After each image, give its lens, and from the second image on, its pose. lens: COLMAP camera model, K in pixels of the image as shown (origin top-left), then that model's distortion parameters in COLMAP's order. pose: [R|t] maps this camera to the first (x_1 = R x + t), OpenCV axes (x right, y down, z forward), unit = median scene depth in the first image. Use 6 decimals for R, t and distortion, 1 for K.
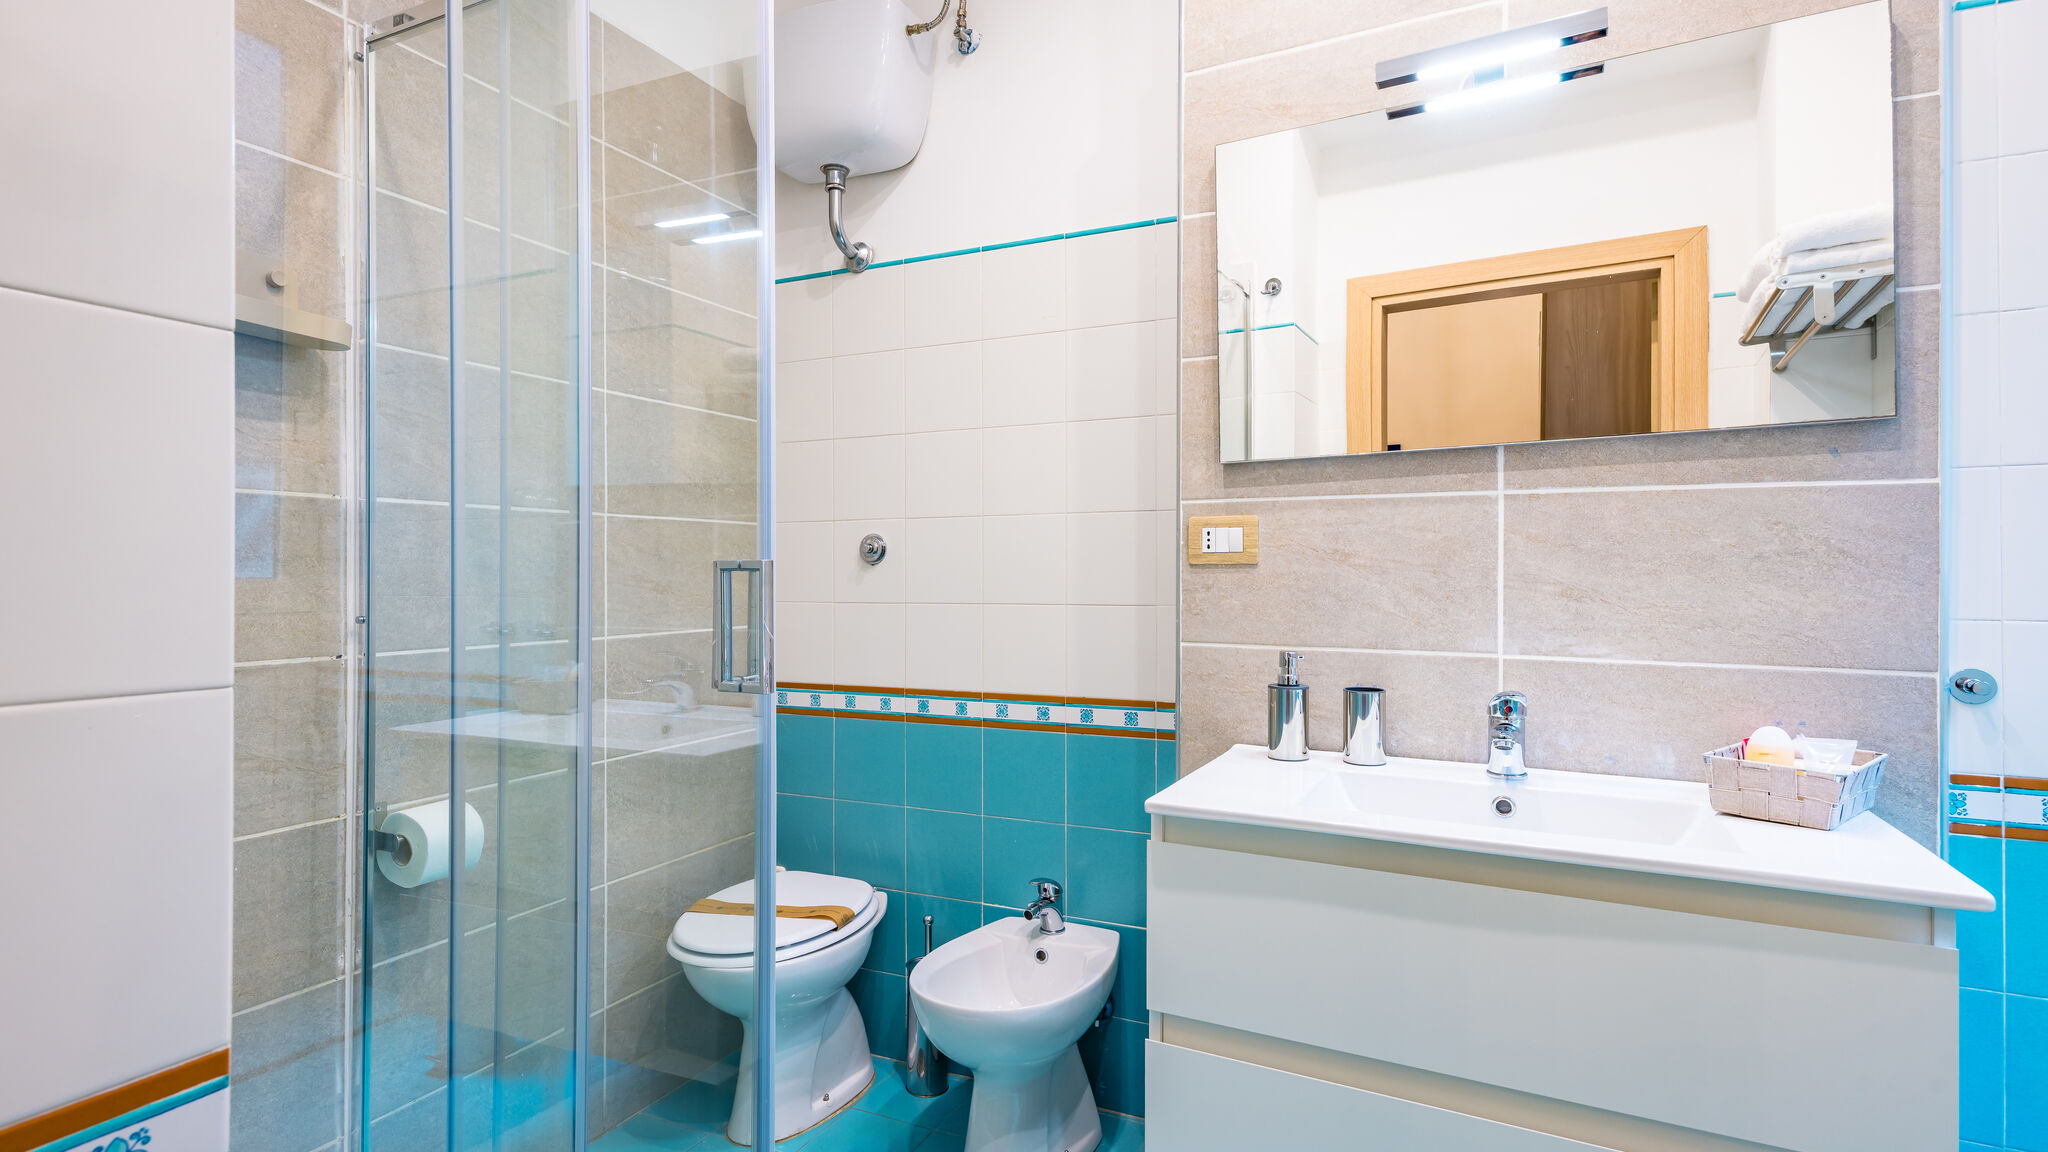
lens RADIAL K [[939.6, 0, 1026.5], [0, 939.6, 583.2], [0, 0, 1]] dist [0.022442, -0.008600]
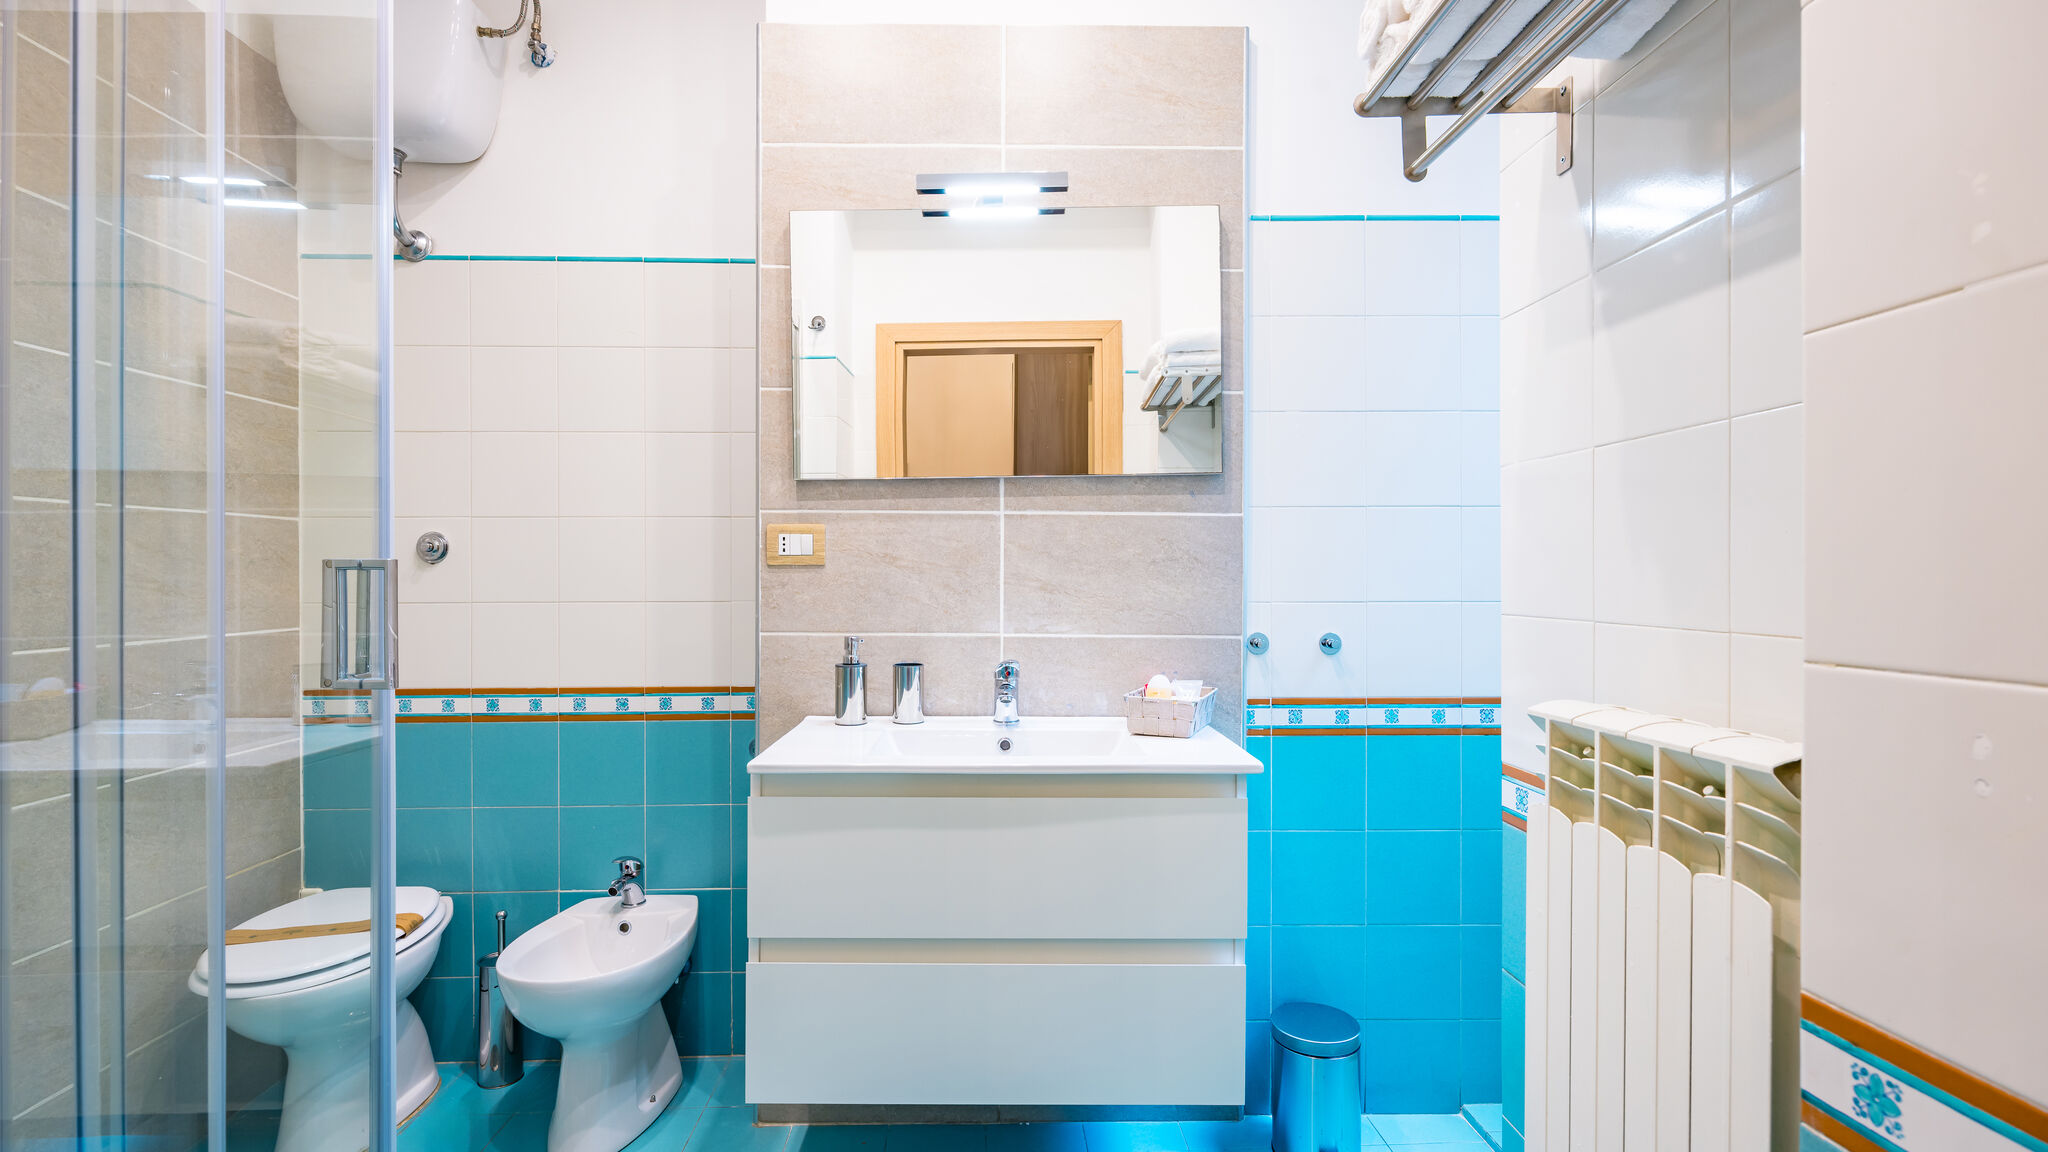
lens RADIAL K [[953.7, 0, 1015.9], [0, 953.7, 618.3], [0, 0, 1]] dist [-0.013098, -0.000122]
pose [[0.868221, -0.022225, 0.495680, -0.140609], [0.003872, 0.999269, 0.038022, 0.002063], [-0.496163, -0.031092, 0.867672, -0.171141]]
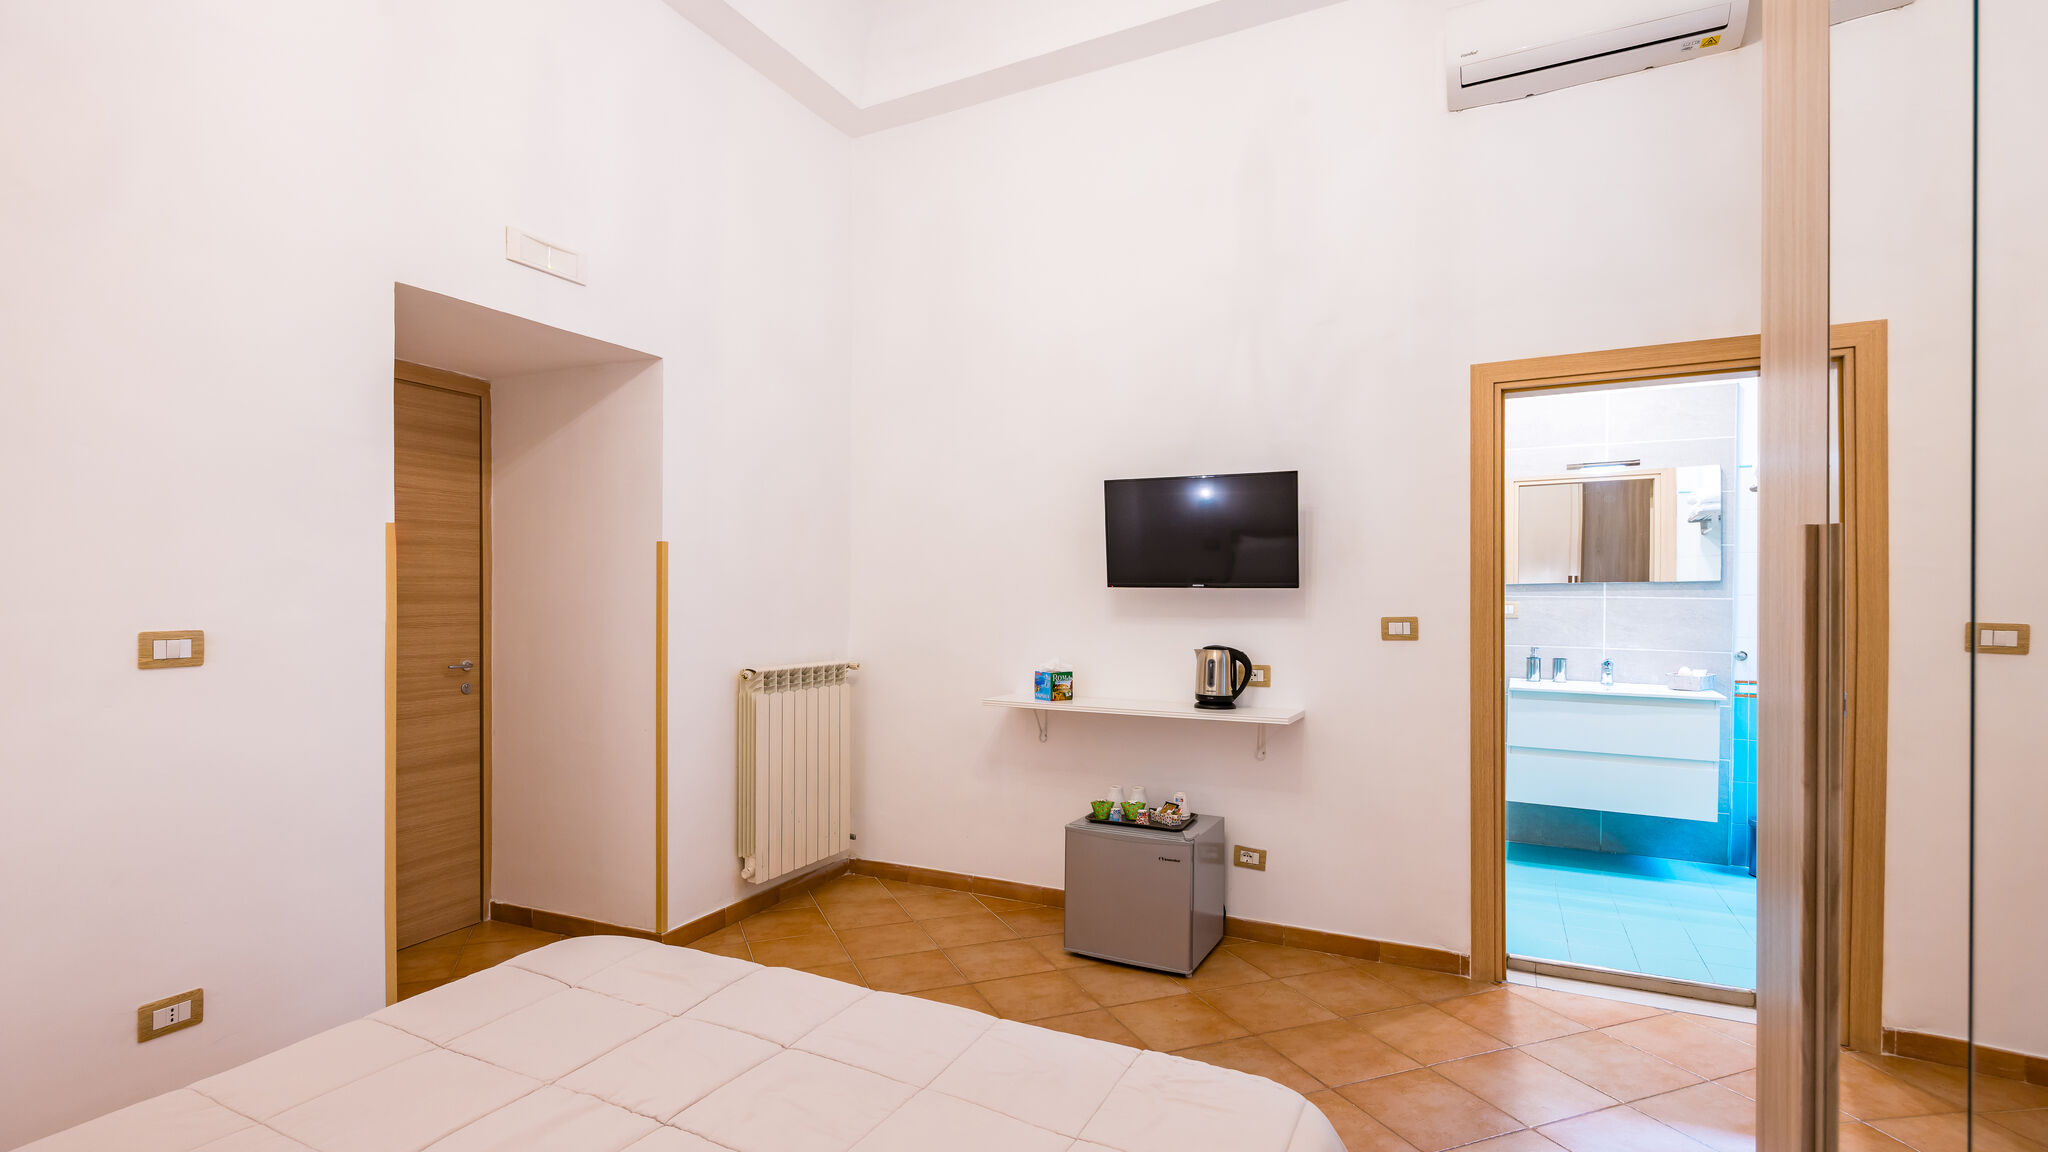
lens RADIAL K [[941.3, 0, 960.7], [0, 941.3, 600.5], [0, 0, 1]] dist [-0.004553, 0.004622]
pose [[0.999245, 0.002293, -0.038791, -1.424608], [-0.002200, 0.999995, 0.002433, -0.080509], [0.038796, -0.002346, 0.999244, -2.081980]]
